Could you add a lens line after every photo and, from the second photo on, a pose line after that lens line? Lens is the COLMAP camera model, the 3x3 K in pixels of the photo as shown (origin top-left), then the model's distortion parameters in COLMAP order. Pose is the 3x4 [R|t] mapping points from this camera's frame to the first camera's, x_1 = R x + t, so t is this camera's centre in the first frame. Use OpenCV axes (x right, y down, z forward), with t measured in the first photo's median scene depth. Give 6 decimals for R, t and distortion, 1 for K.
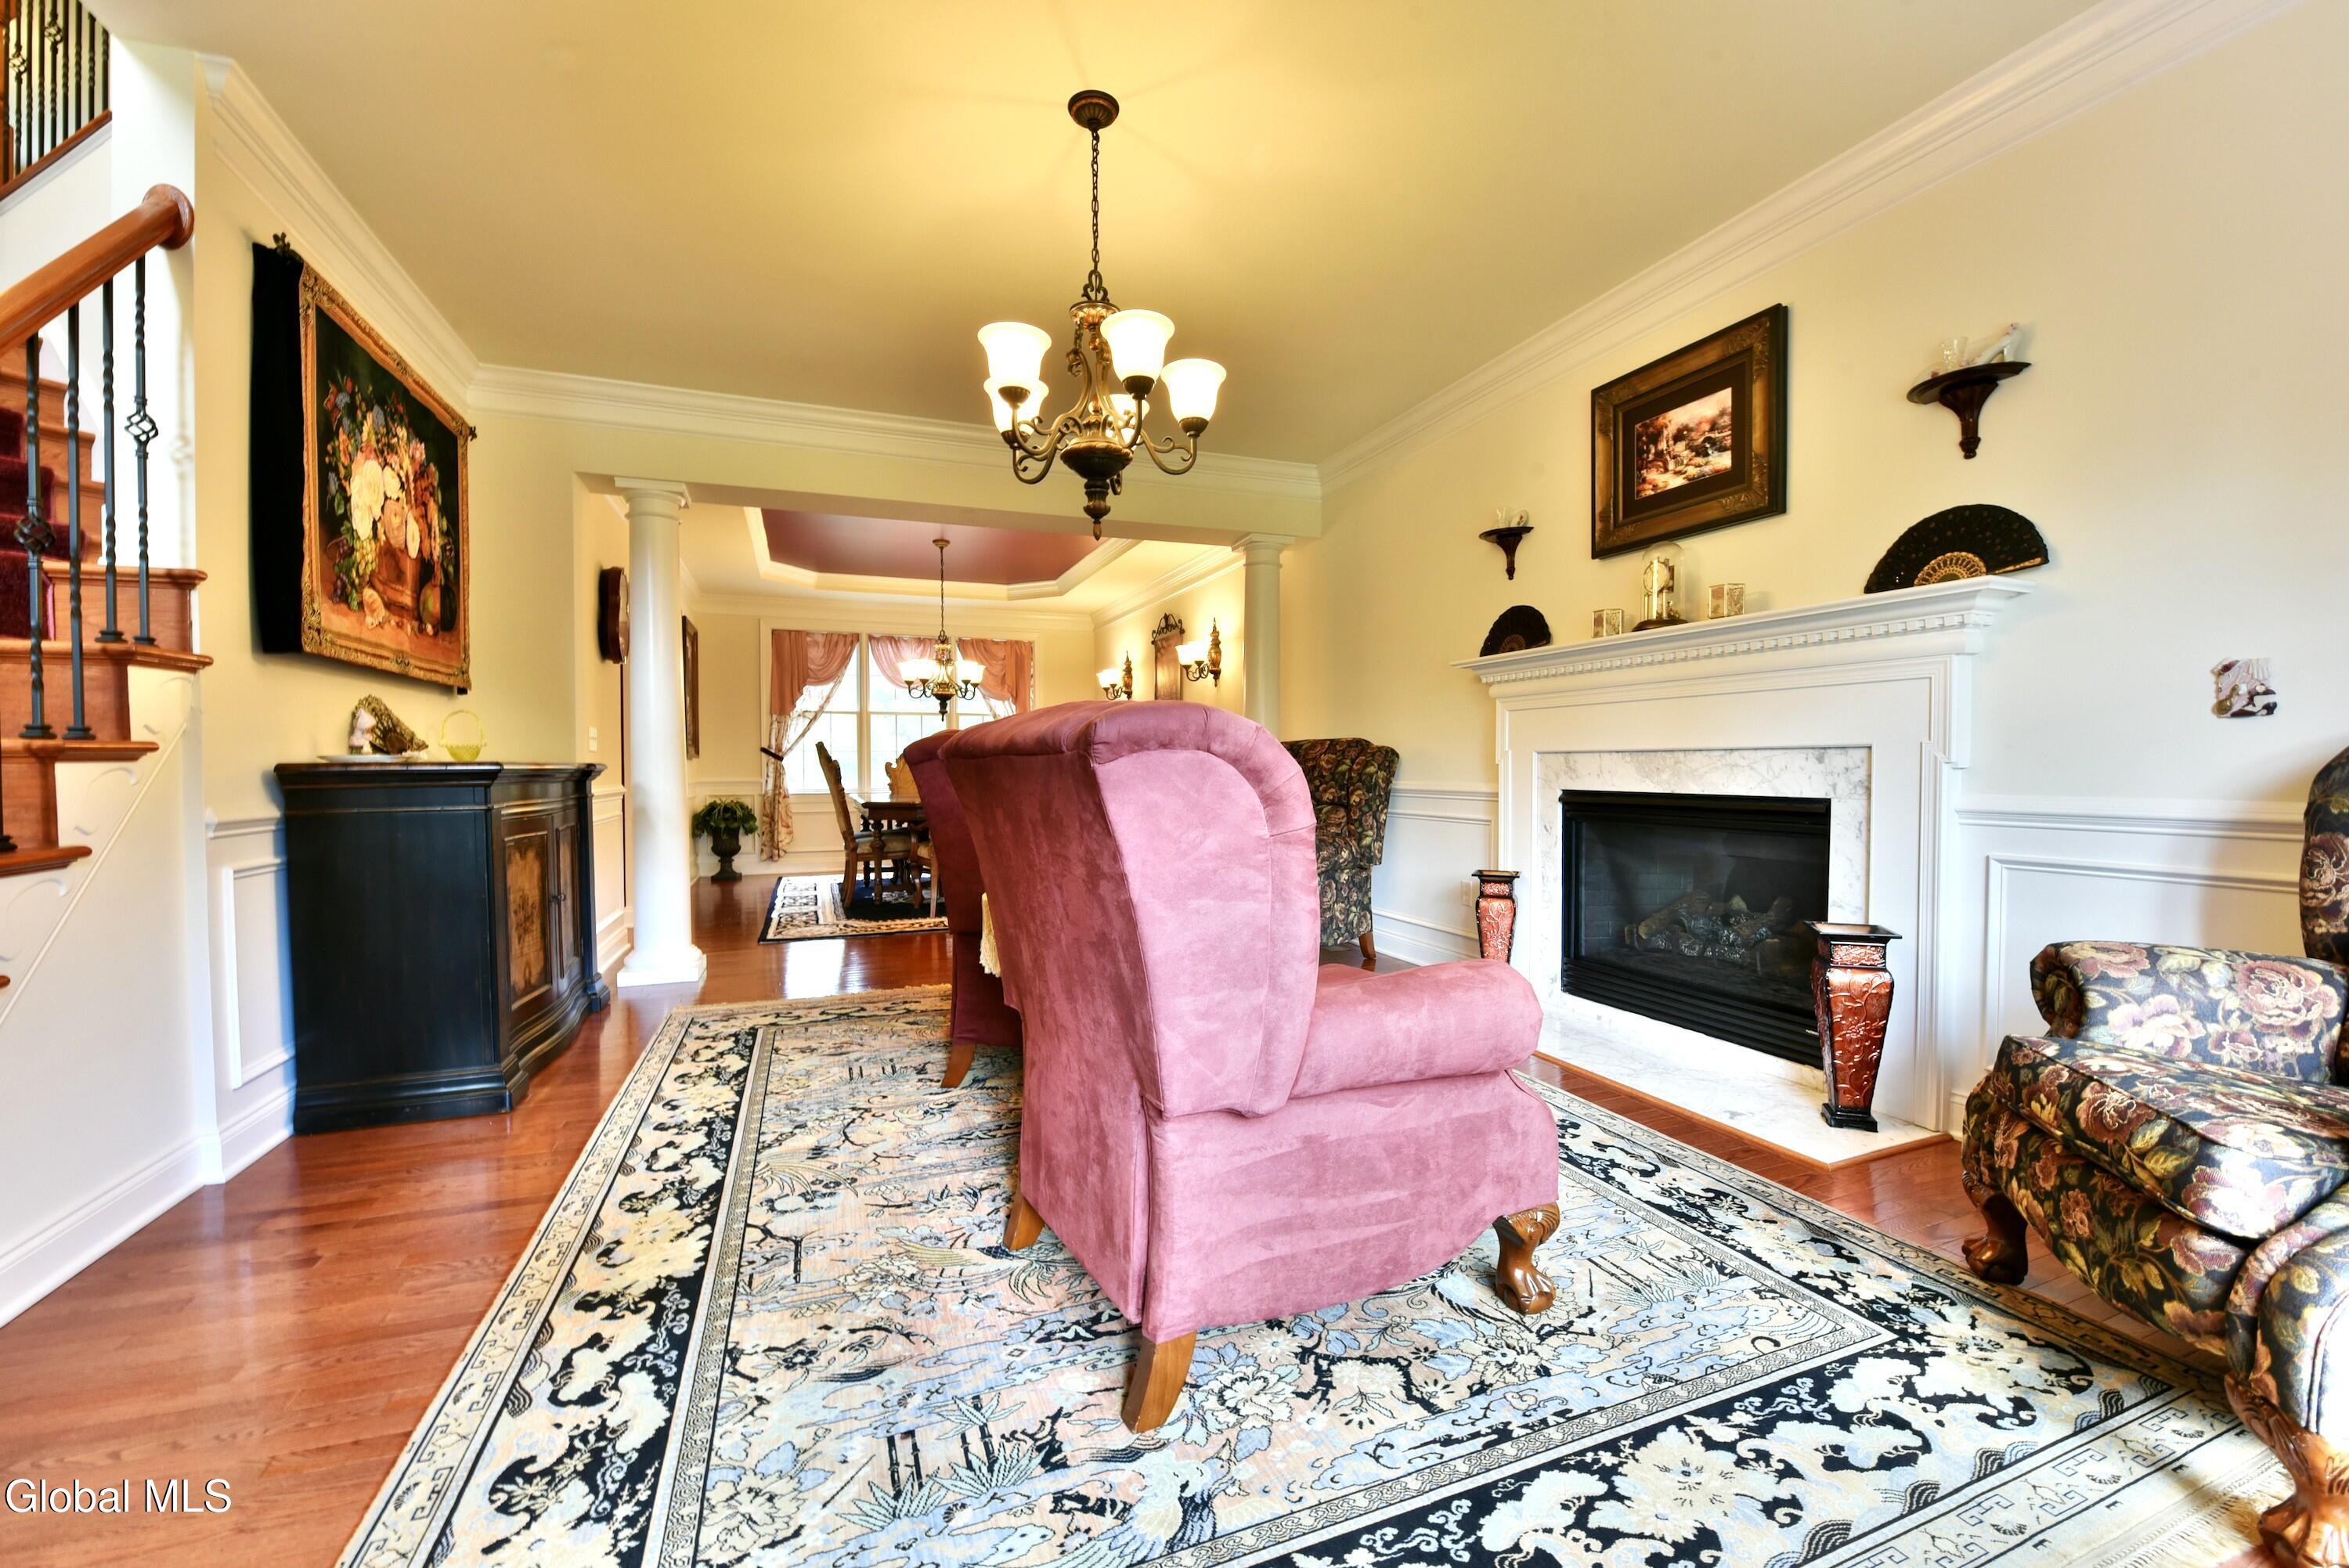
lens RADIAL K [[956.8, 0, 1183.5], [0, 956.8, 777.0], [0, 0, 1]] dist [-0.008936, -0.003510]
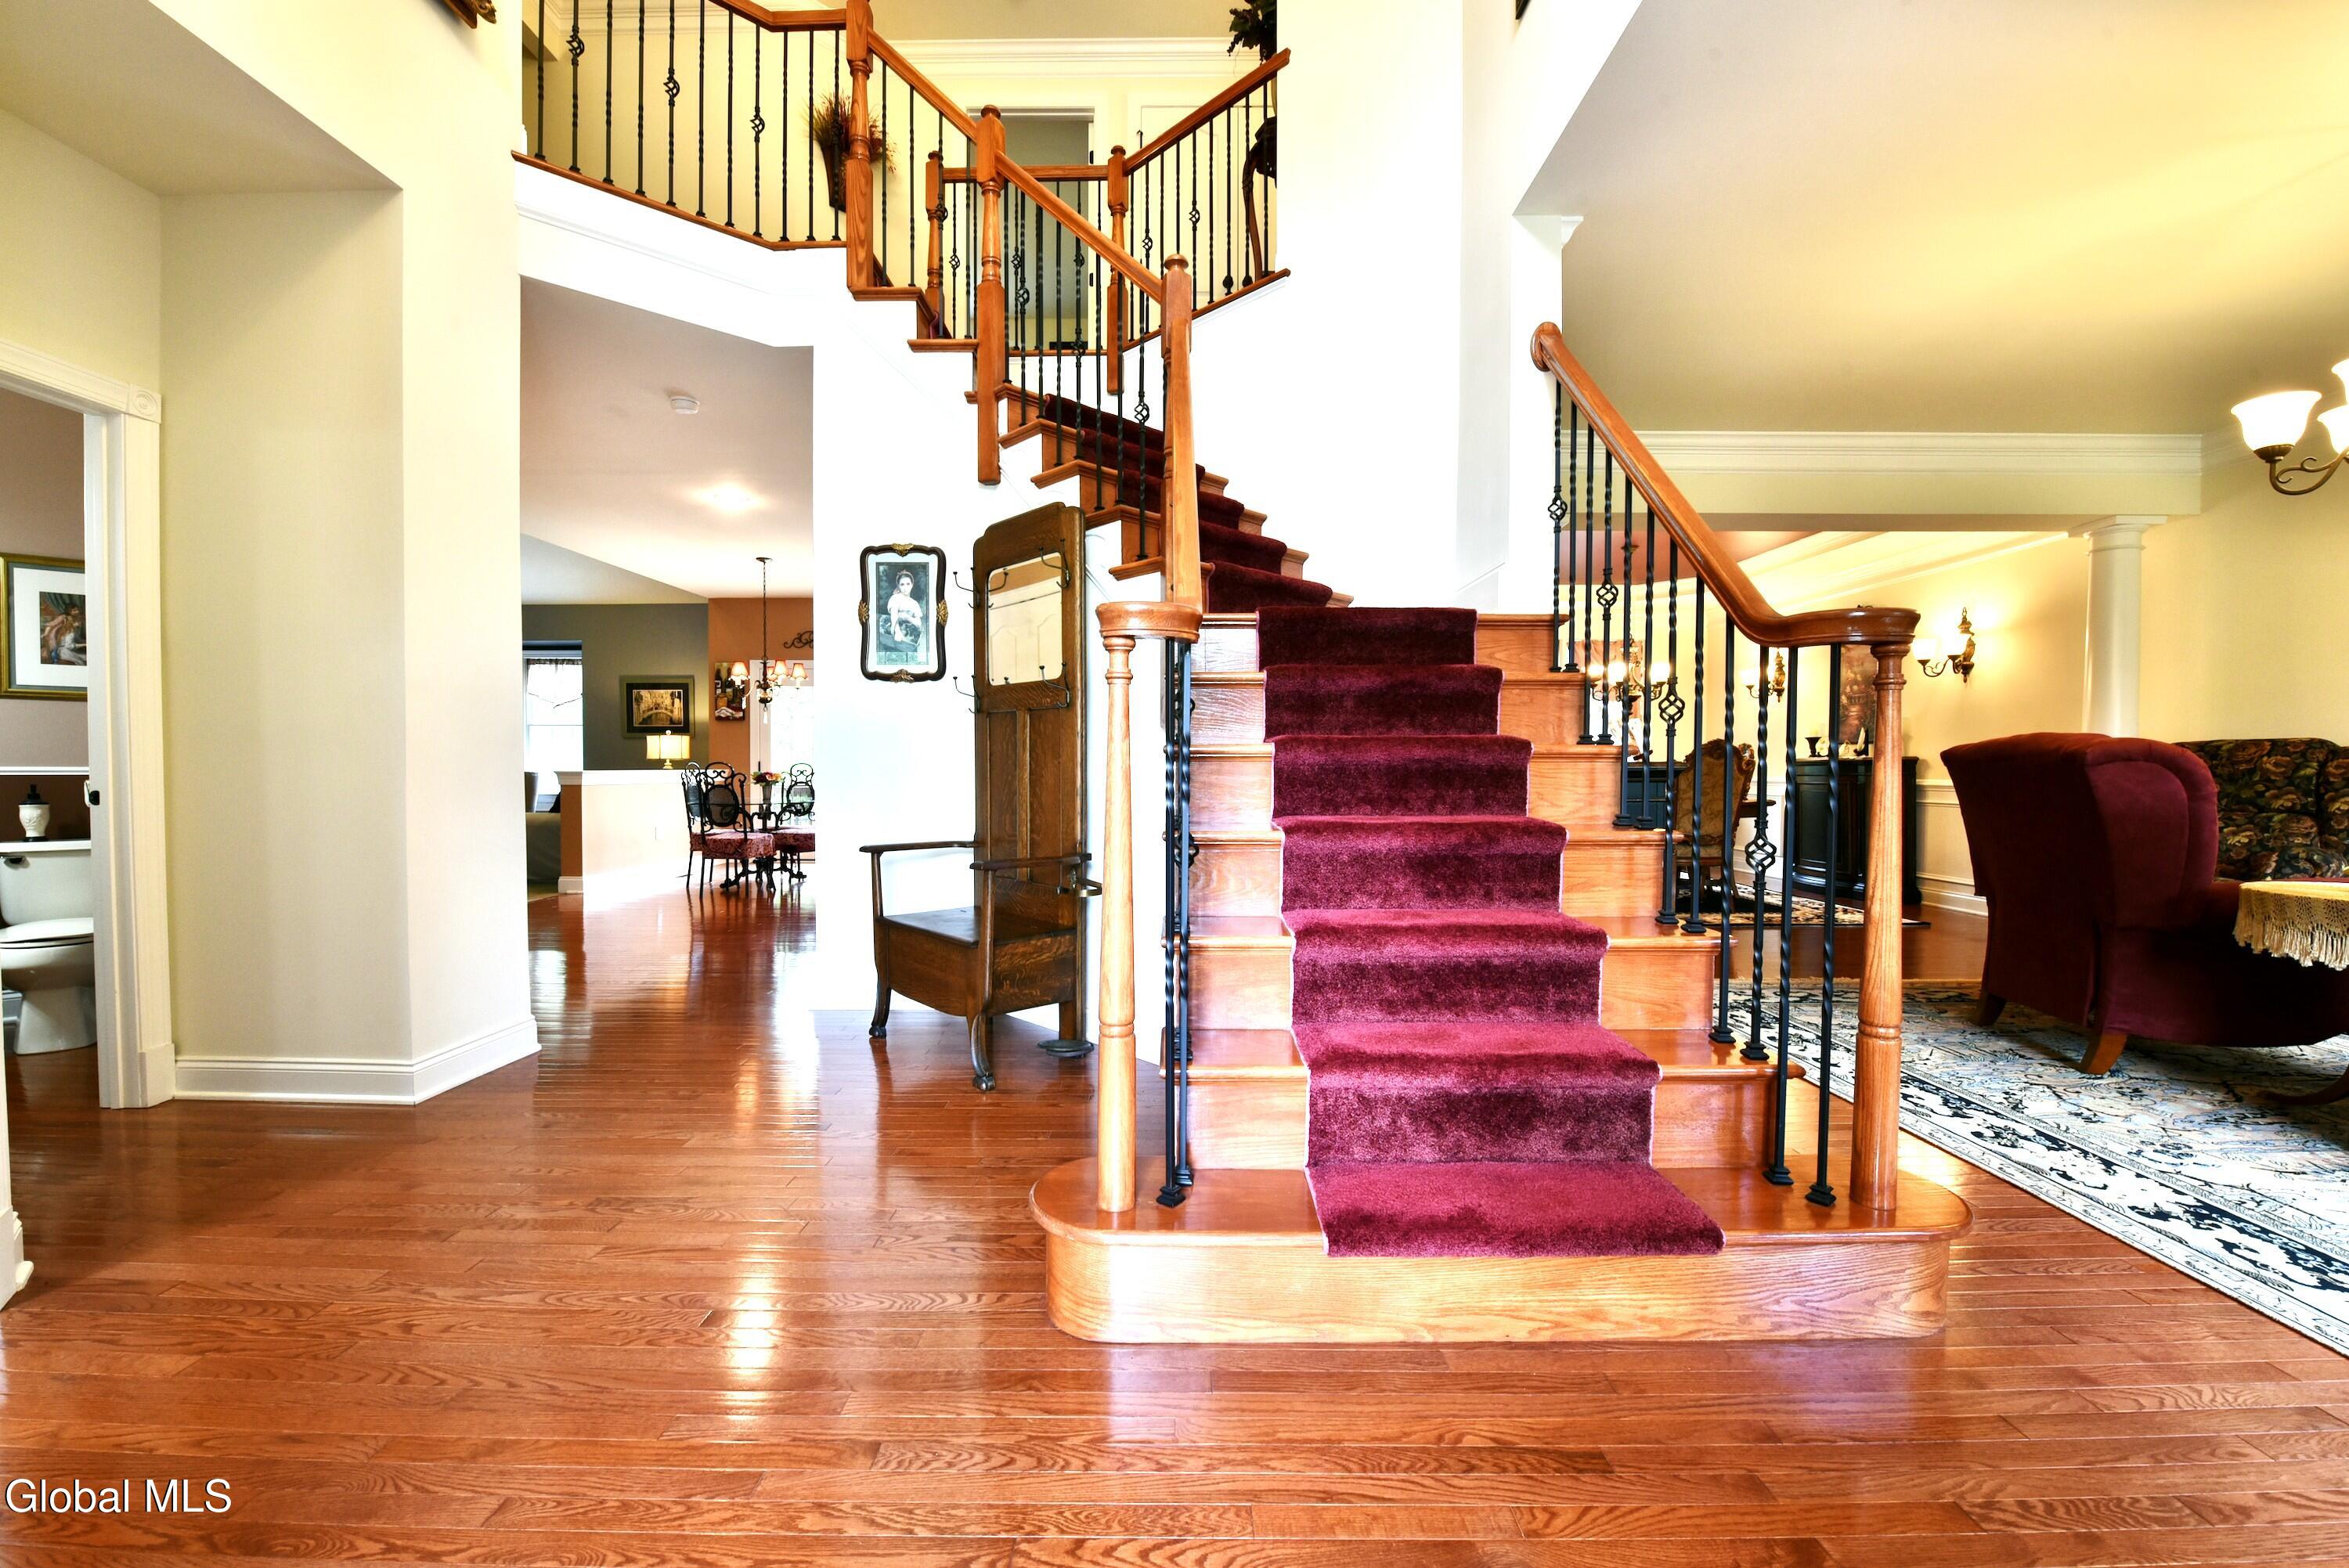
lens RADIAL K [[956.8, 0, 1171.9], [0, 956.8, 789.7], [0, 0, 1]] dist [-0.008936, -0.003510]
pose [[0.930807, 0.010601, -0.365356, -1.073536], [-0.006809, 0.999909, 0.011666, 0.009690], [0.365447, -0.008371, 0.930795, -0.440538]]
